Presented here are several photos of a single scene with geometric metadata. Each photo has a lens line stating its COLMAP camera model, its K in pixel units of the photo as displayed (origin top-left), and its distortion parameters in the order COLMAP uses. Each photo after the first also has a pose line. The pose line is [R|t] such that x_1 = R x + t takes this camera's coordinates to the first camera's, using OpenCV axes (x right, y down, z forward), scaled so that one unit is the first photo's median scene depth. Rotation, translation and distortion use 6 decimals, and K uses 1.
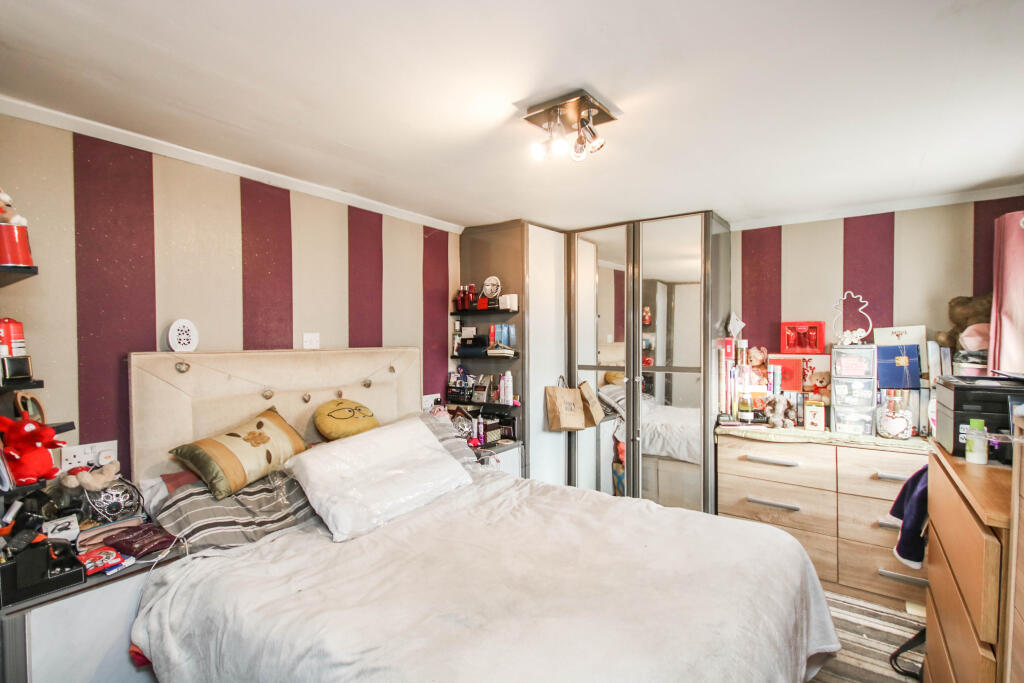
lens RADIAL K [[472.4, 0, 512.7], [0, 472.4, 343.4], [0, 0, 1]] dist [0.024295, -0.000895]
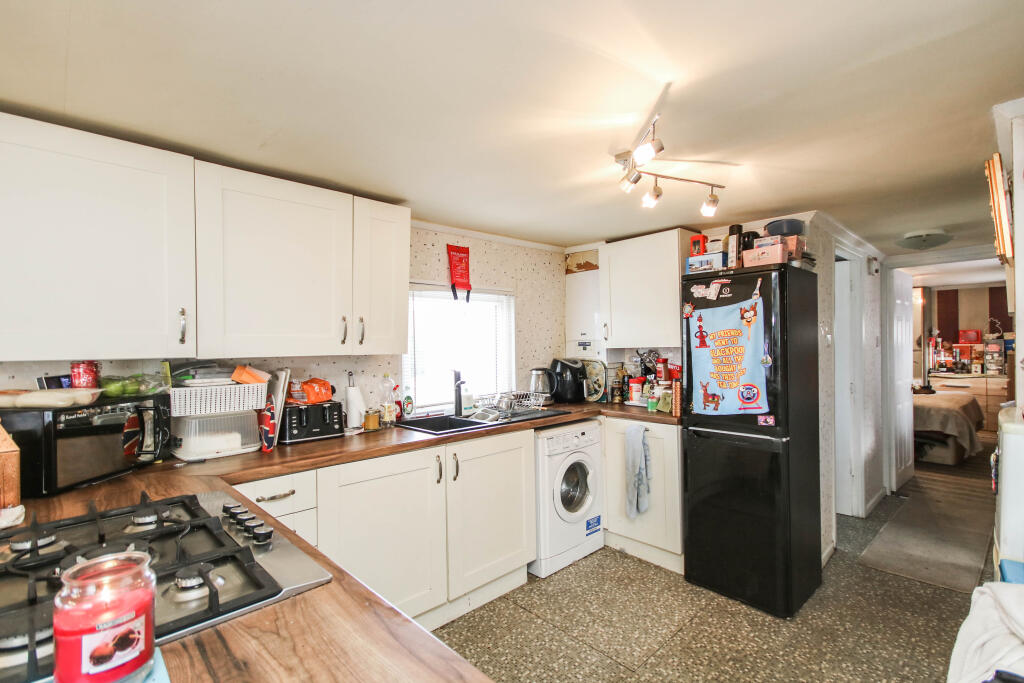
lens RADIAL K [[472.4, 0, 514.5], [0, 472.4, 343.6], [0, 0, 1]] dist [0.024295, -0.000895]
pose [[0.974289, -0.020616, -0.224358, -0.817493], [0.020181, 0.999787, -0.004232, -0.010626], [0.224397, -0.000405, 0.974498, -1.421588]]
